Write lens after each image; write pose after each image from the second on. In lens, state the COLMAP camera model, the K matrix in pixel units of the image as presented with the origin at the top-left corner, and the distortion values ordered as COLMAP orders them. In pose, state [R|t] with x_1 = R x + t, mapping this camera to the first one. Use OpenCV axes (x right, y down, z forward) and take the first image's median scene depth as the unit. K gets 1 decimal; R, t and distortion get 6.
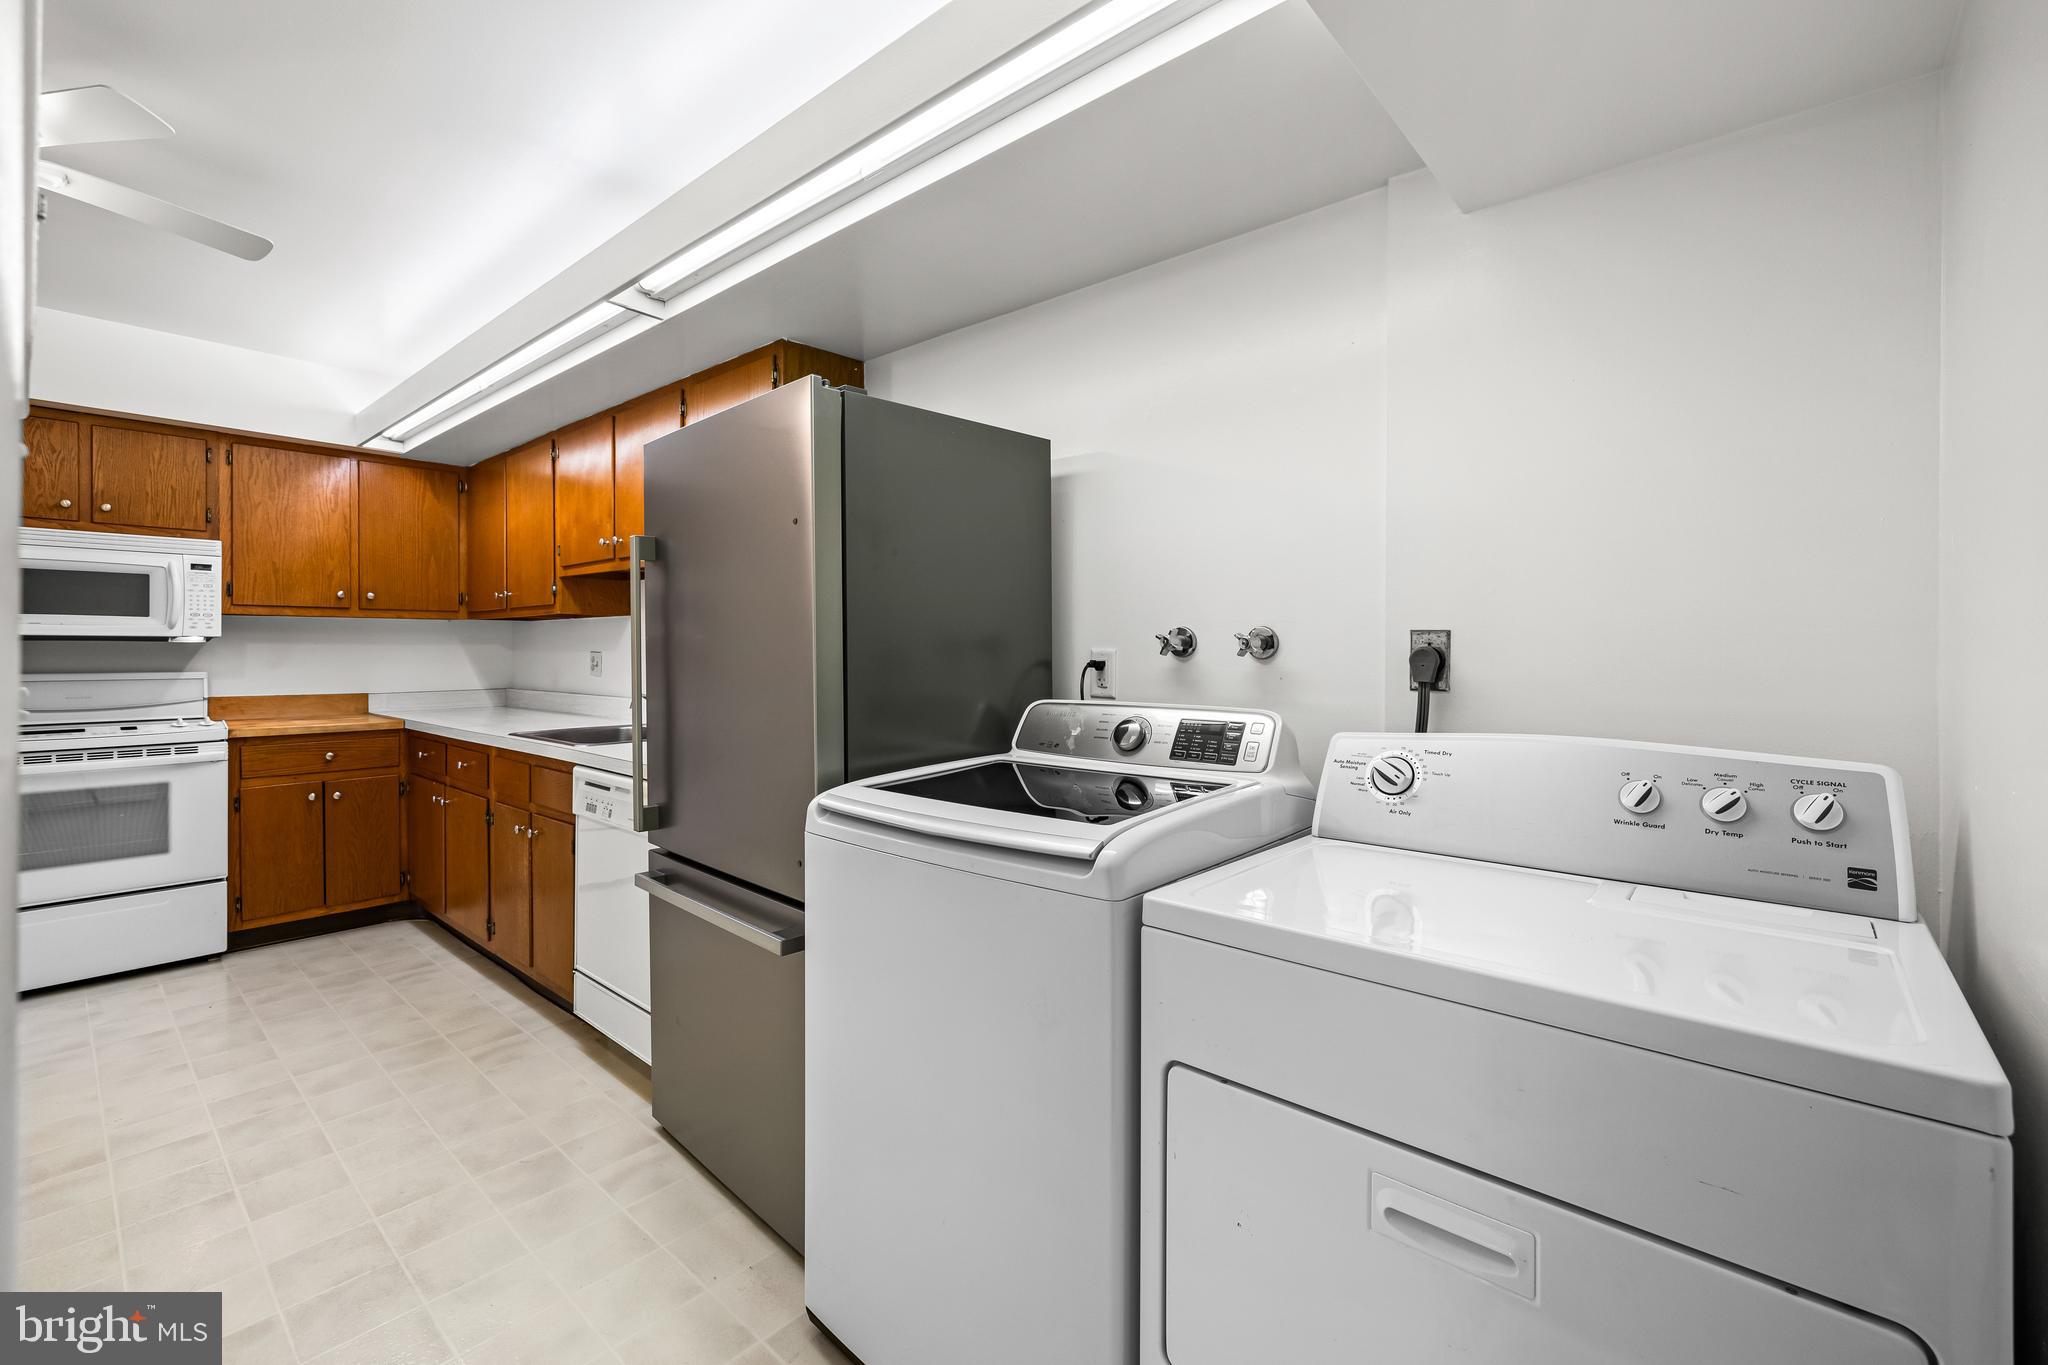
lens RADIAL K [[861.1, 0, 1008.9], [0, 861.1, 653.6], [0, 0, 1]] dist [0.000854, 0.000465]
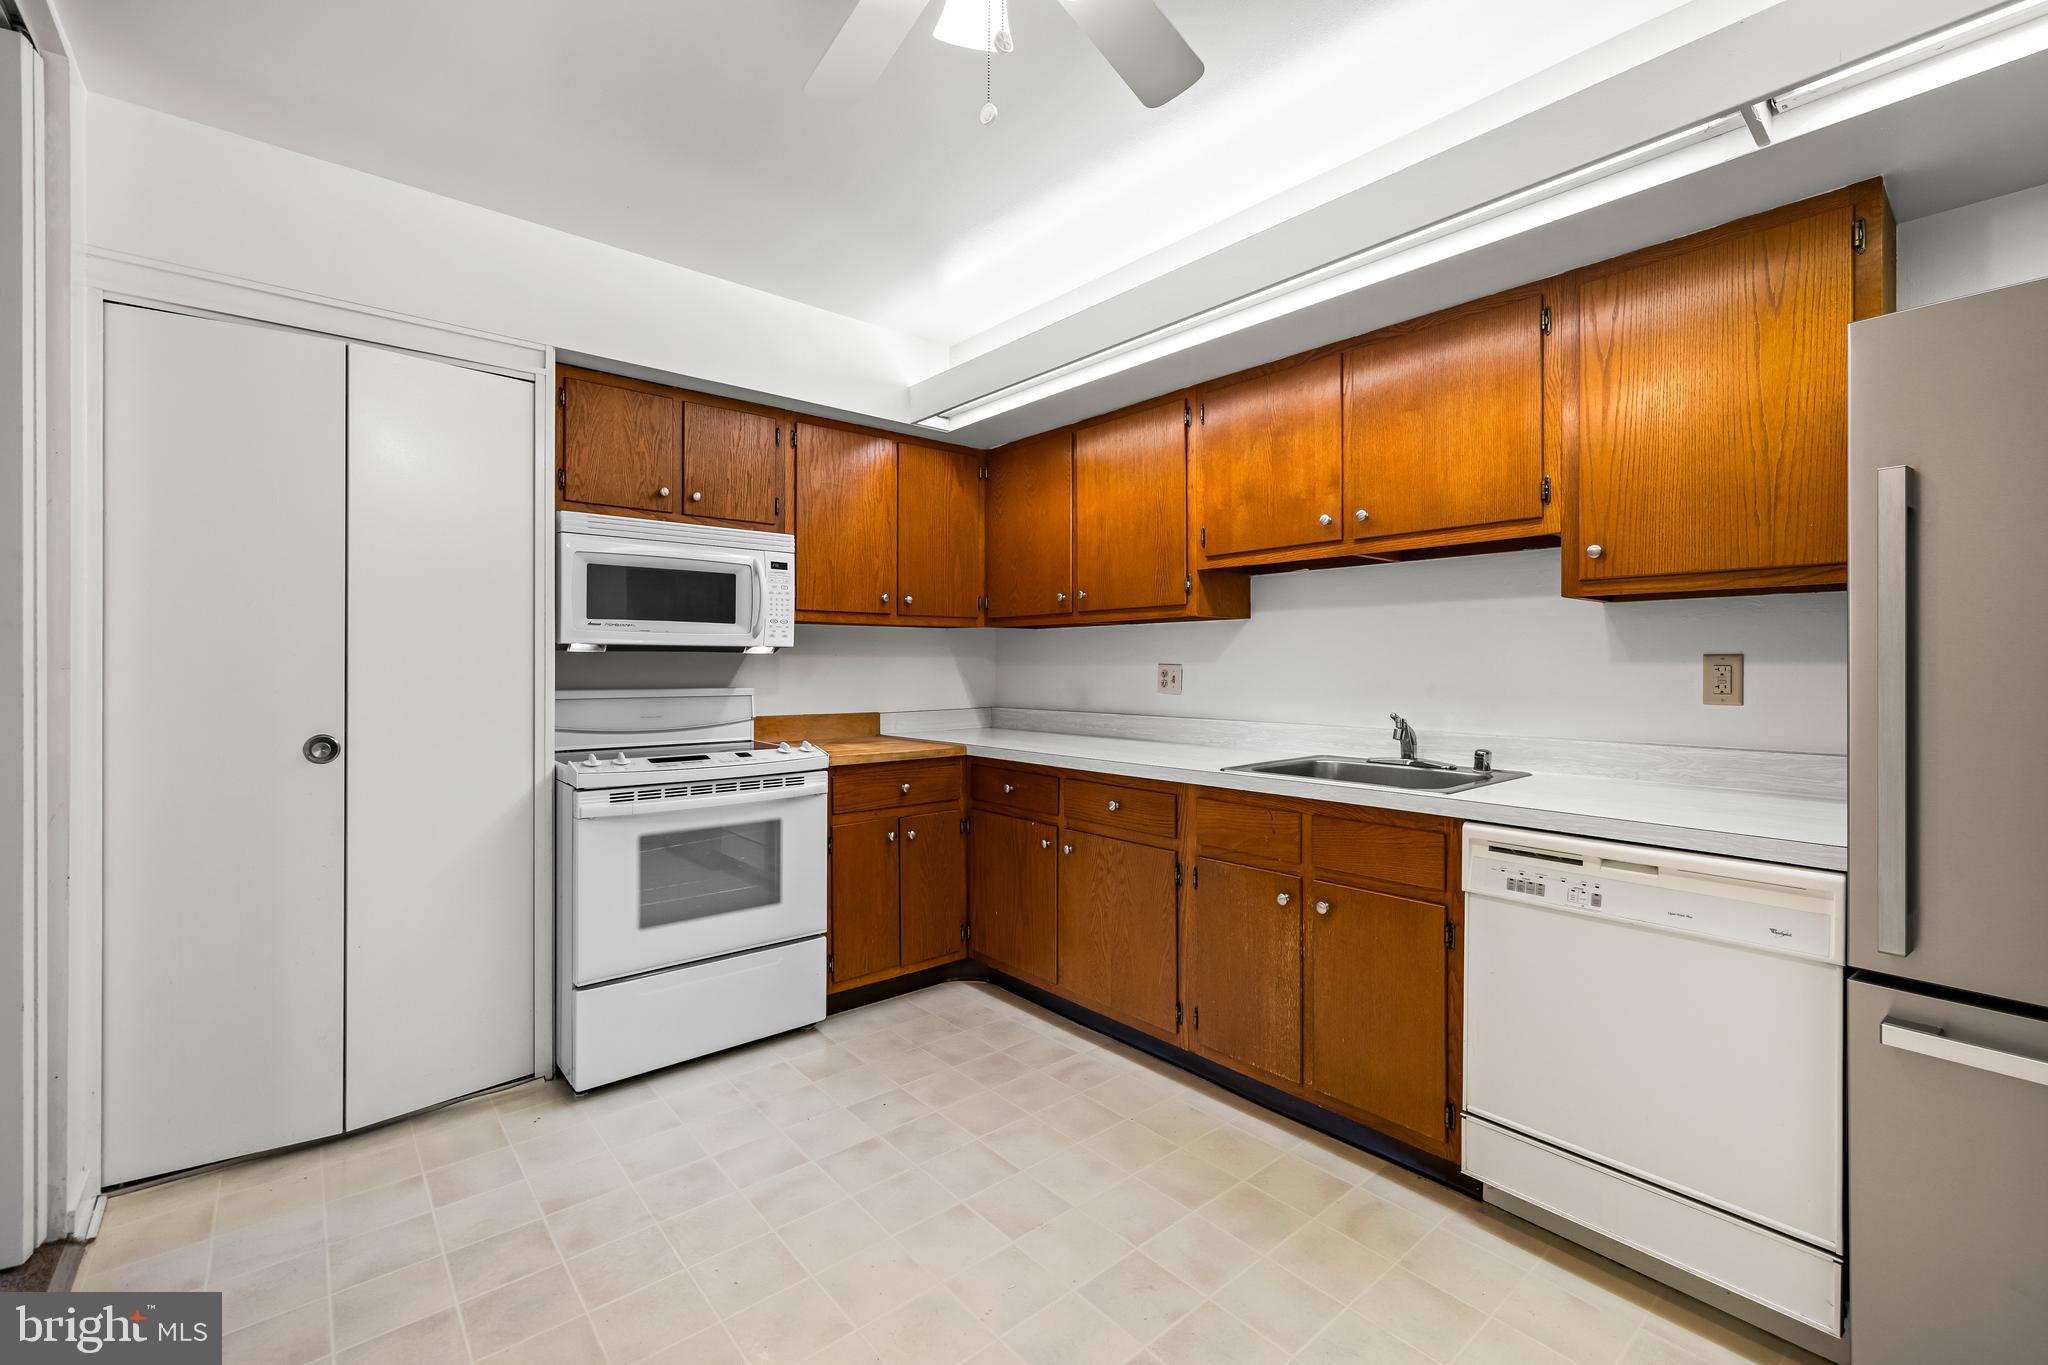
lens RADIAL K [[861.1, 0, 1016.2], [0, 861.1, 669.8], [0, 0, 1]] dist [0.000854, 0.000465]
pose [[0.989176, -0.001191, -0.146728, -0.596464], [0.001165, 0.999999, -0.000265, 0.003793], [0.146728, 0.000092, 0.989177, 0.193850]]
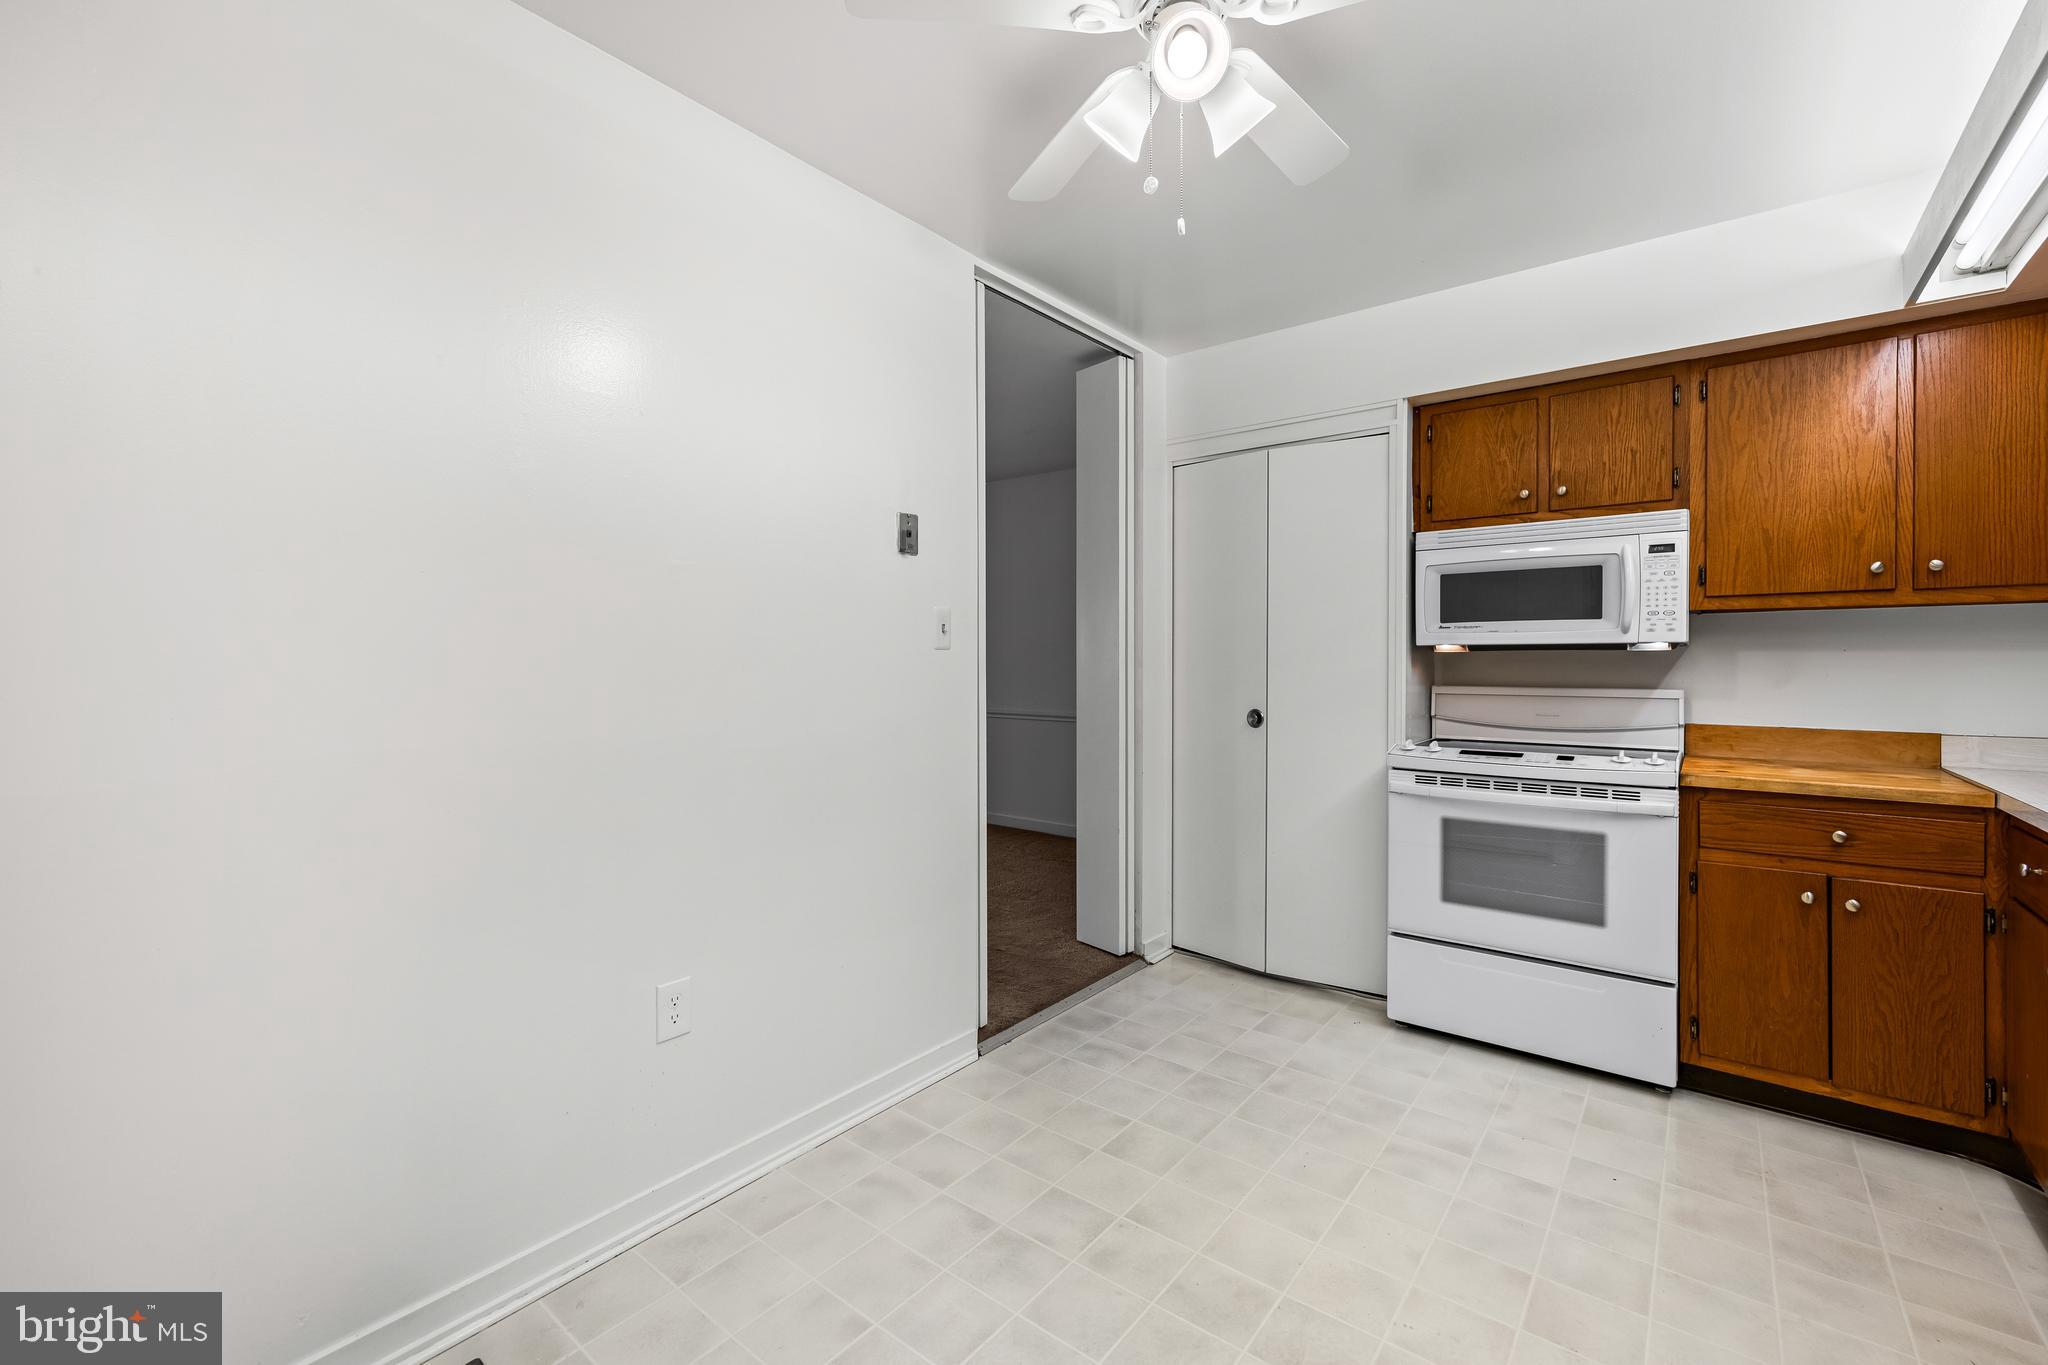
lens RADIAL K [[861.1, 0, 1018.0], [0, 861.1, 671.3], [0, 0, 1]] dist [0.000854, 0.000465]
pose [[0.047903, 0.005212, -0.998838, -0.232103], [-0.005565, 0.999972, 0.004951, 0.004565], [0.998836, 0.005321, 0.047931, 0.427243]]
